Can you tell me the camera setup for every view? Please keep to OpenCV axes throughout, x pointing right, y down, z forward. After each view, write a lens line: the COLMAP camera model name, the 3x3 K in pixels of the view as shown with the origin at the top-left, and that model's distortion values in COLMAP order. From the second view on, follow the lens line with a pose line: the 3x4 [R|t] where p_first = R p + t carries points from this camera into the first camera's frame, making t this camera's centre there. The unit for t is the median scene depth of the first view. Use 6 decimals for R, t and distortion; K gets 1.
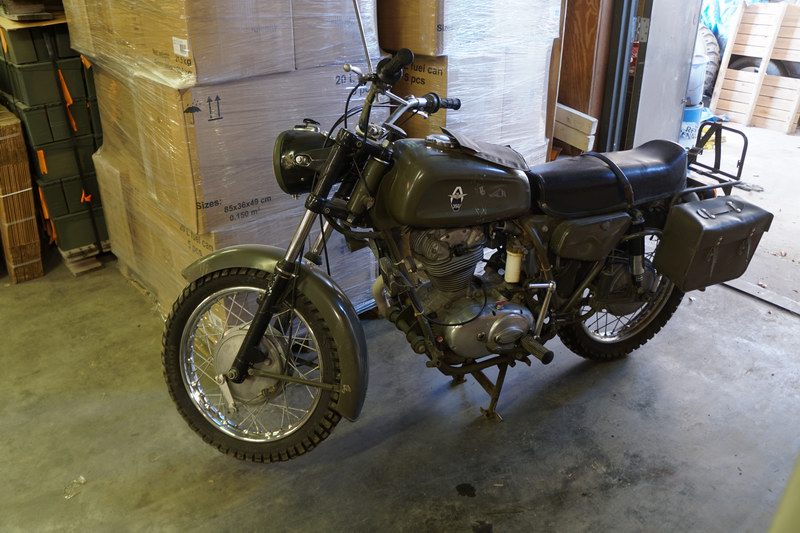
lens RADIAL K [[680.5, 0, 400.0], [0, 680.5, 266.5], [0, 0, 1]] dist [-0.169258, 0.147539]
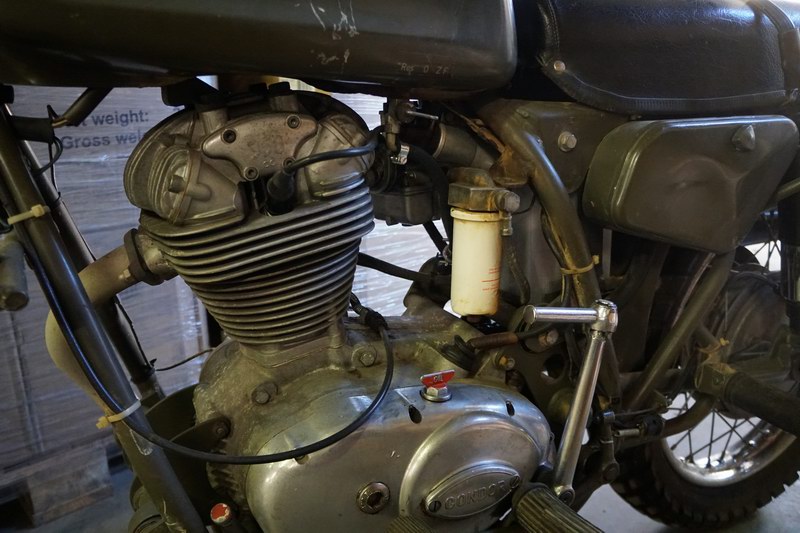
lens RADIAL K [[680.5, 0, 400.0], [0, 680.5, 266.5], [0, 0, 1]] dist [-0.169258, 0.147539]
pose [[0.999373, -0.027708, 0.022054, 0.126798], [0.031325, 0.982137, -0.185540, 0.059752], [-0.016519, 0.186114, 0.982389, 0.700600]]
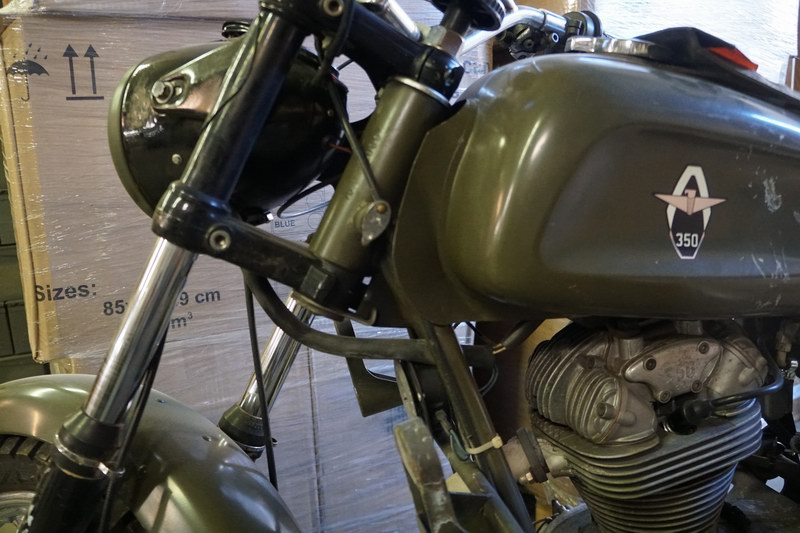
lens RADIAL K [[680.5, 0, 400.0], [0, 680.5, 266.5], [0, 0, 1]] dist [-0.169258, 0.147539]
pose [[0.979730, -0.008769, -0.200132, 0.019818], [-0.049352, 0.957684, -0.283559, 0.003467], [0.194150, 0.287688, 0.937839, 0.656684]]
